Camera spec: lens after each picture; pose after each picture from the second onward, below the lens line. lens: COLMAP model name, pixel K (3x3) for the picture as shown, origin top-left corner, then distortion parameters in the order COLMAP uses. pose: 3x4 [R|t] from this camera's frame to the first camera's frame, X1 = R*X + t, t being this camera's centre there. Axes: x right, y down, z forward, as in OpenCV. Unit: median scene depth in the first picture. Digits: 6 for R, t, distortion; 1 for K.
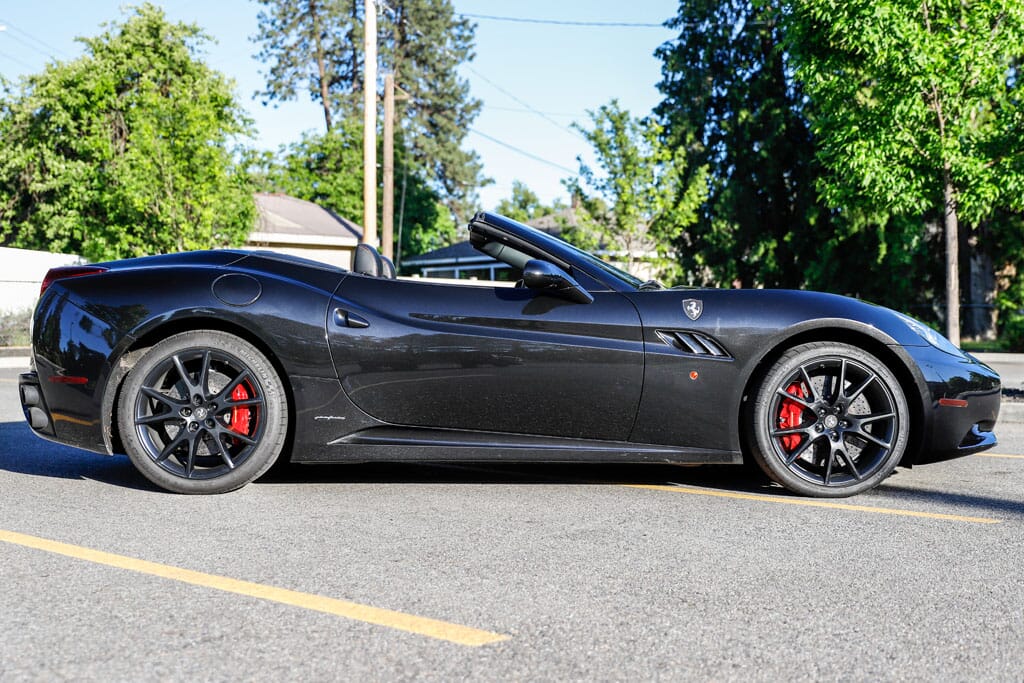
lens RADIAL K [[1140.7, 0, 505.9], [0, 1140.7, 339.8], [0, 0, 1]] dist [-0.007173, 0.000000]
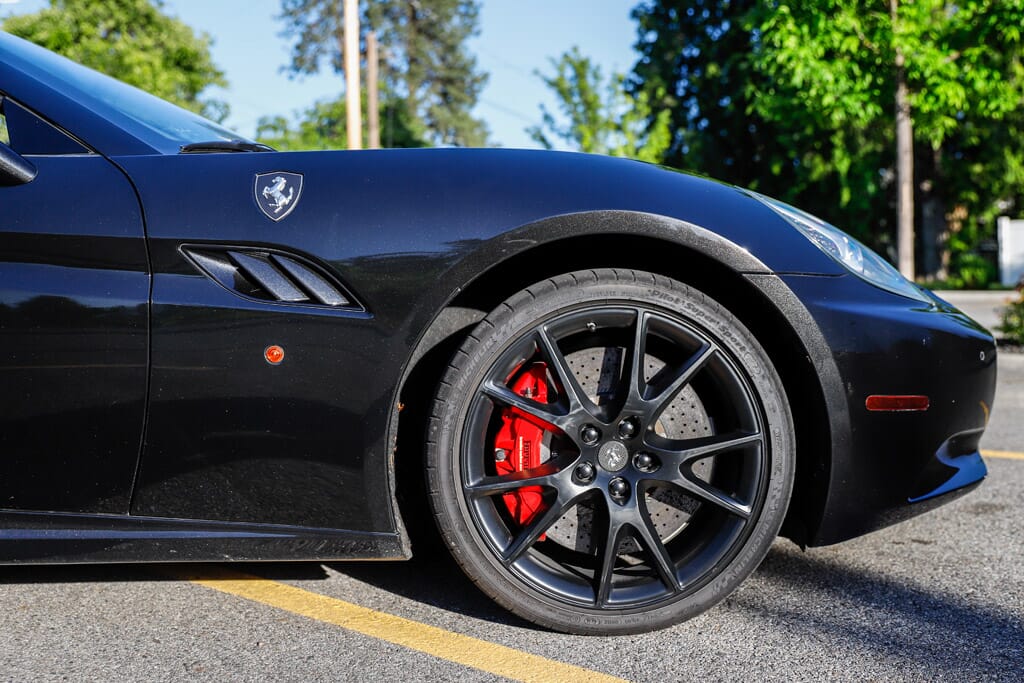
lens RADIAL K [[1060.7, 0, 517.2], [0, 1060.7, 341.0], [0, 0, 1]] dist [0.018892, 0.000000]
pose [[0.999618, -0.016690, 0.022008, 0.237560], [0.015528, 0.998528, 0.051975, 0.007312], [-0.022843, -0.051613, 0.998406, 0.597190]]
